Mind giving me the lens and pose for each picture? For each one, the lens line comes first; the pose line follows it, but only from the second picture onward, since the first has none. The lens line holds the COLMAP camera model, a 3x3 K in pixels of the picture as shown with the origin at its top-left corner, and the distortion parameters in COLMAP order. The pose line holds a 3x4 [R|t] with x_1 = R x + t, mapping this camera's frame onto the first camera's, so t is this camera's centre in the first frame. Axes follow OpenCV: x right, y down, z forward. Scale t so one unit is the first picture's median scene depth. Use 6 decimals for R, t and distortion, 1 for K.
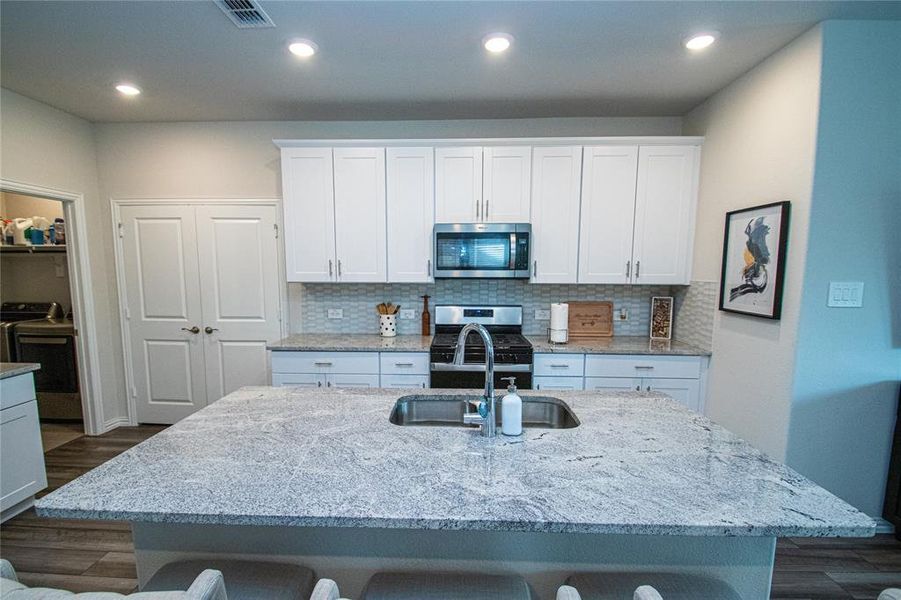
lens RADIAL K [[418.6, 0, 438.5], [0, 418.6, 314.7], [0, 0, 1]] dist [0.023568, -0.020376]
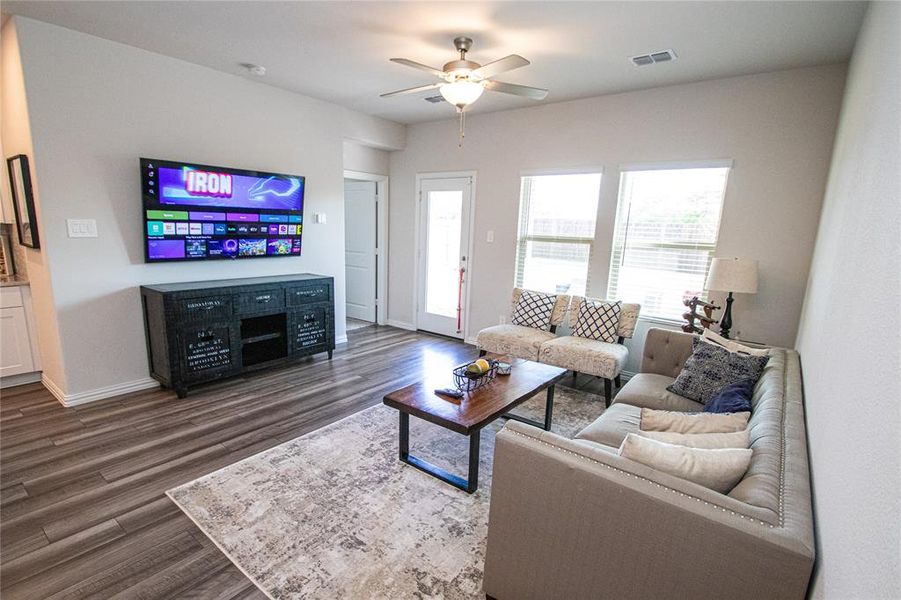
lens RADIAL K [[434.8, 0, 442.9], [0, 434.8, 313.5], [0, 0, 1]] dist [0.023883, -0.024406]
pose [[0.583684, -0.145718, 0.798799, 0.302709], [0.056547, 0.988672, 0.139036, 0.064190], [-0.810009, -0.035984, 0.585312, -0.547825]]
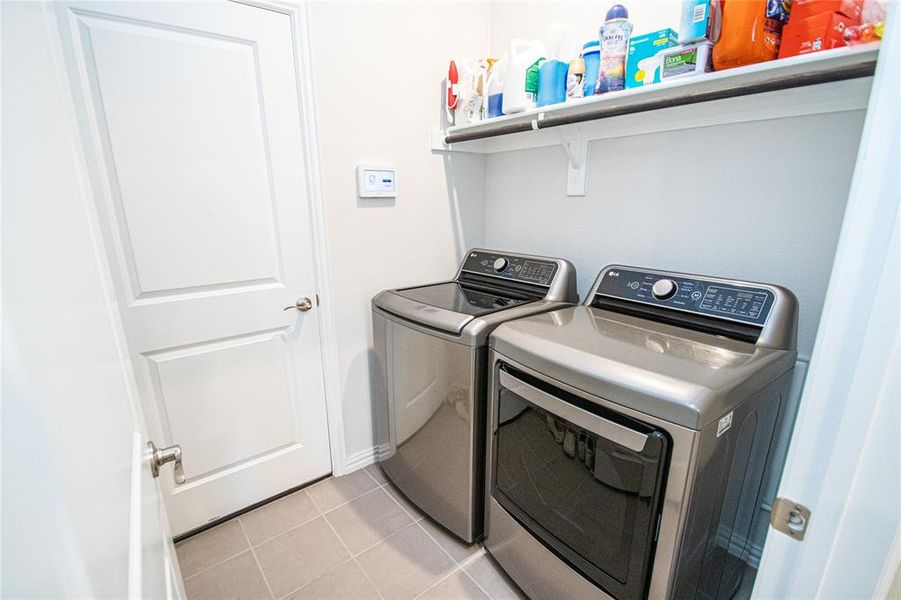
lens RADIAL K [[418.6, 0, 438.5], [0, 418.6, 314.7], [0, 0, 1]] dist [0.023568, -0.020376]
pose [[0.650629, 0.200404, -0.732475, -0.909091], [-0.076414, 0.976932, 0.199411, -0.065235], [0.755541, -0.073771, 0.650934, 0.855939]]
